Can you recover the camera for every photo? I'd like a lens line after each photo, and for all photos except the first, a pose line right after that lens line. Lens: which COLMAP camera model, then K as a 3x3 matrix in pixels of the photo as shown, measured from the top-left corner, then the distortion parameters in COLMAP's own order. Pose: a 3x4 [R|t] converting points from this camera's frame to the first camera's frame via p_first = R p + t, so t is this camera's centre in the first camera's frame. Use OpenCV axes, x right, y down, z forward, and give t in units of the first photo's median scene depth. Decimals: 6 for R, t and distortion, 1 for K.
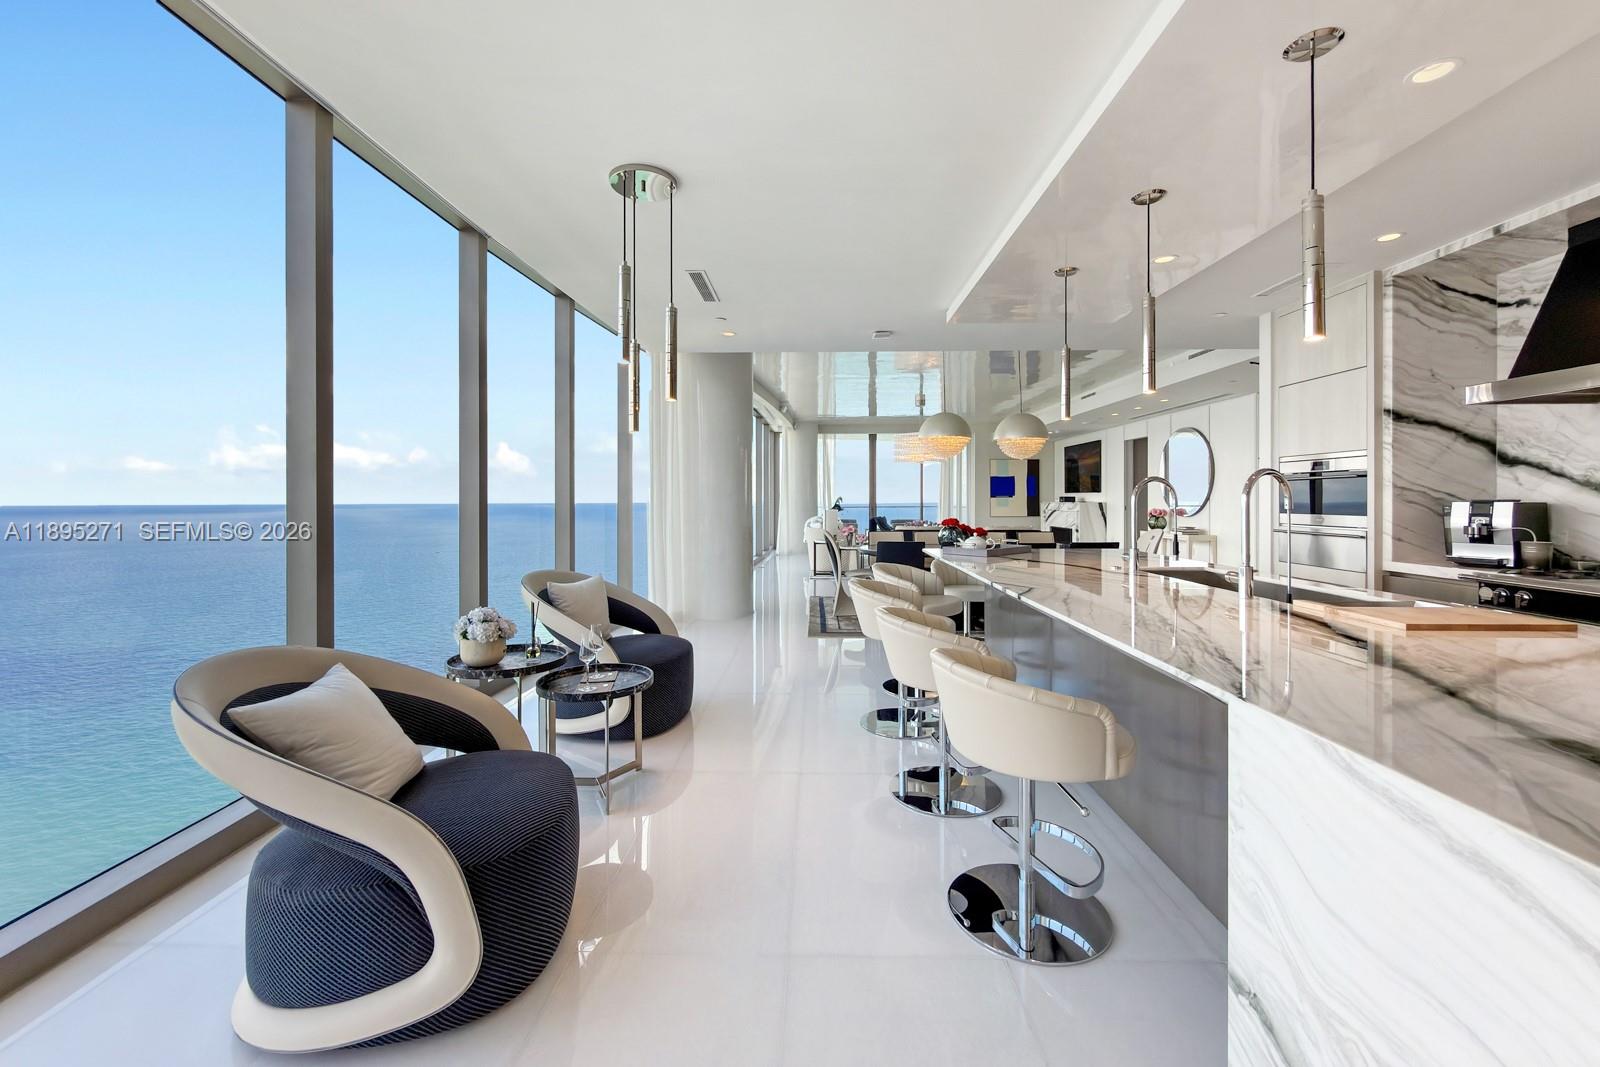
lens RADIAL K [[632.4, 0, 798.7], [0, 632.4, 503.1], [0, 0, 1]] dist [-0.009176, -0.000113]
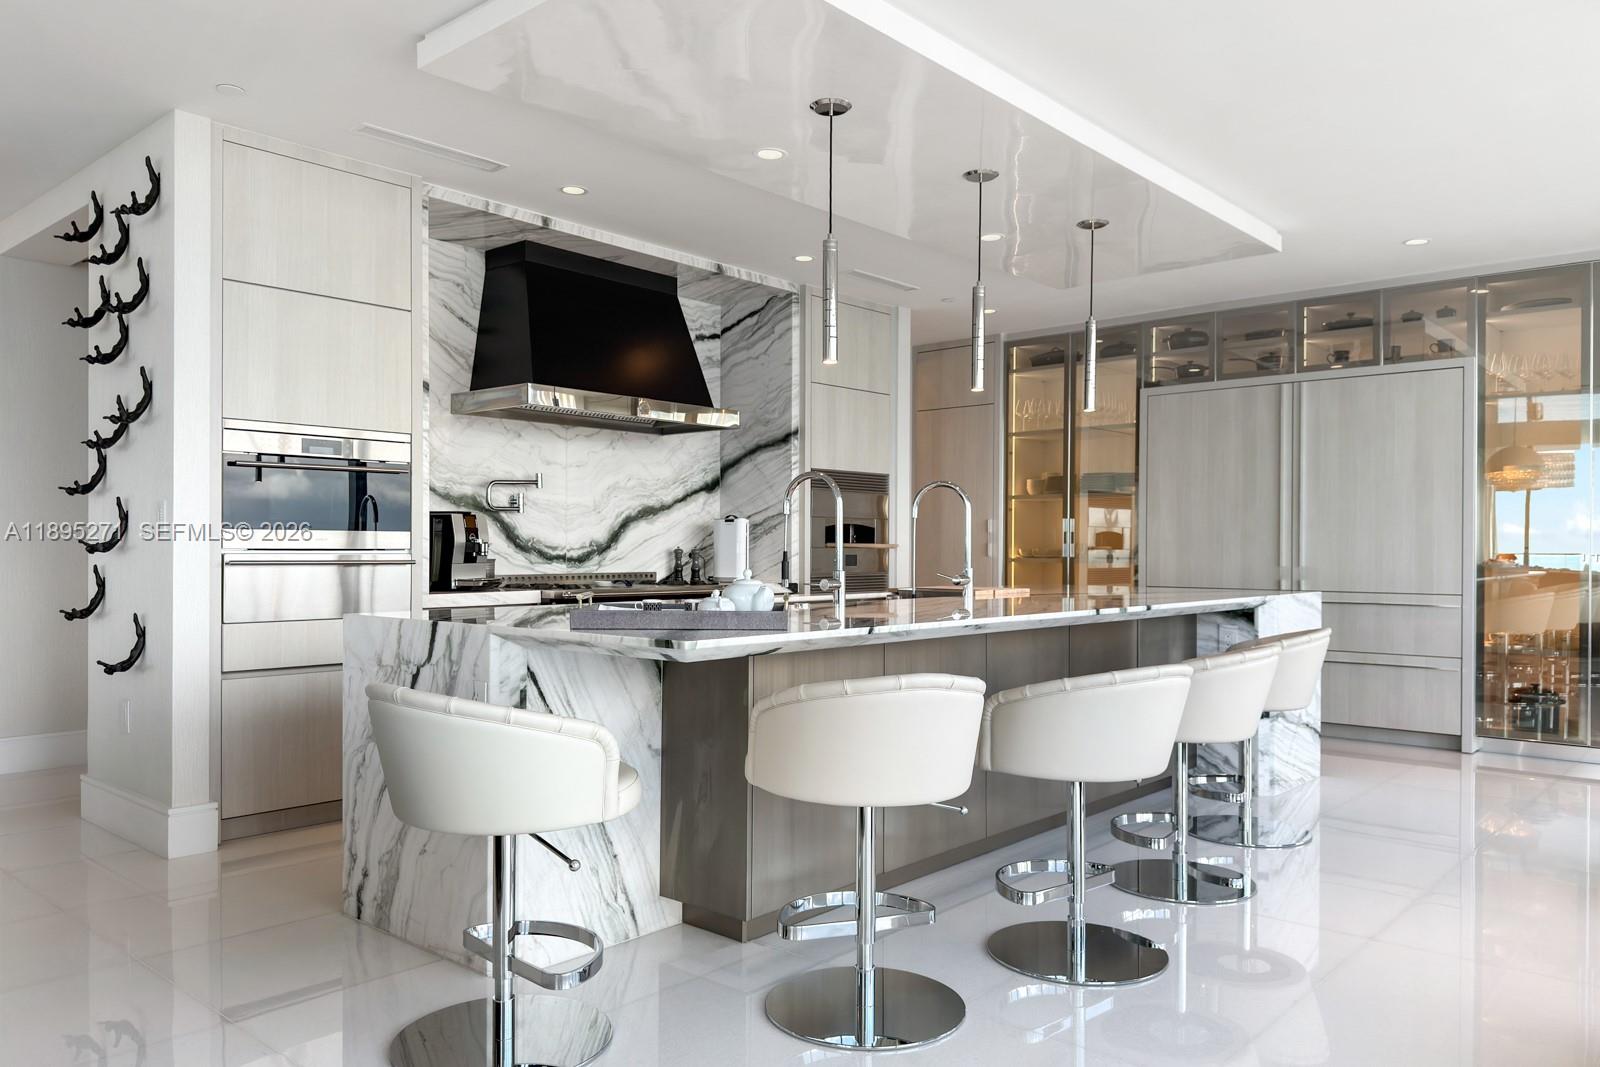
lens RADIAL K [[1127.1, 0, 805.1], [0, 1127.1, 543.9], [0, 0, 1]] dist [0.048978, -0.002489]
pose [[-0.779067, -0.001256, 0.626939, -0.206497], [-0.000053, 0.999998, 0.001937, 0.032491], [-0.626940, 0.001476, -0.779066, 1.775300]]
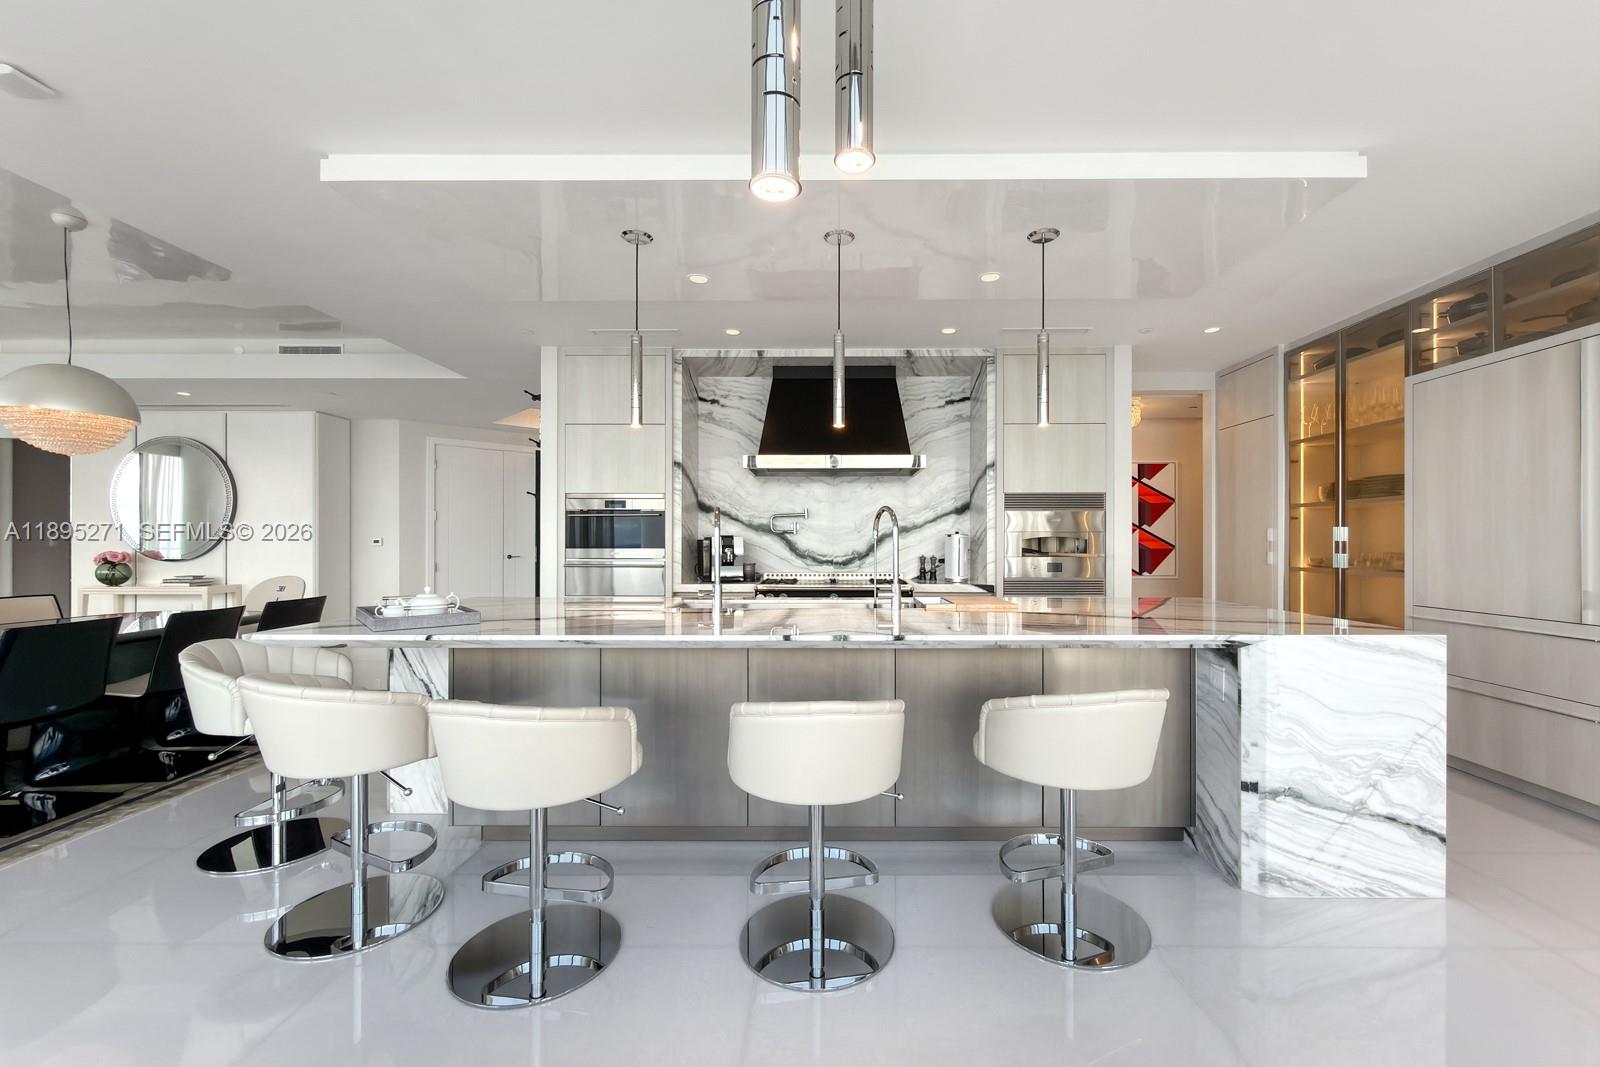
lens RADIAL K [[660.2, 0, 821.7], [0, 660.2, 532.2], [0, 0, 1]] dist [-0.007622, 0.000109]
pose [[-0.031402, 0.013012, 0.999422, -0.384766], [0.006925, 0.999894, -0.012800, 0.007637], [-0.999483, 0.006519, -0.031488, 0.775119]]
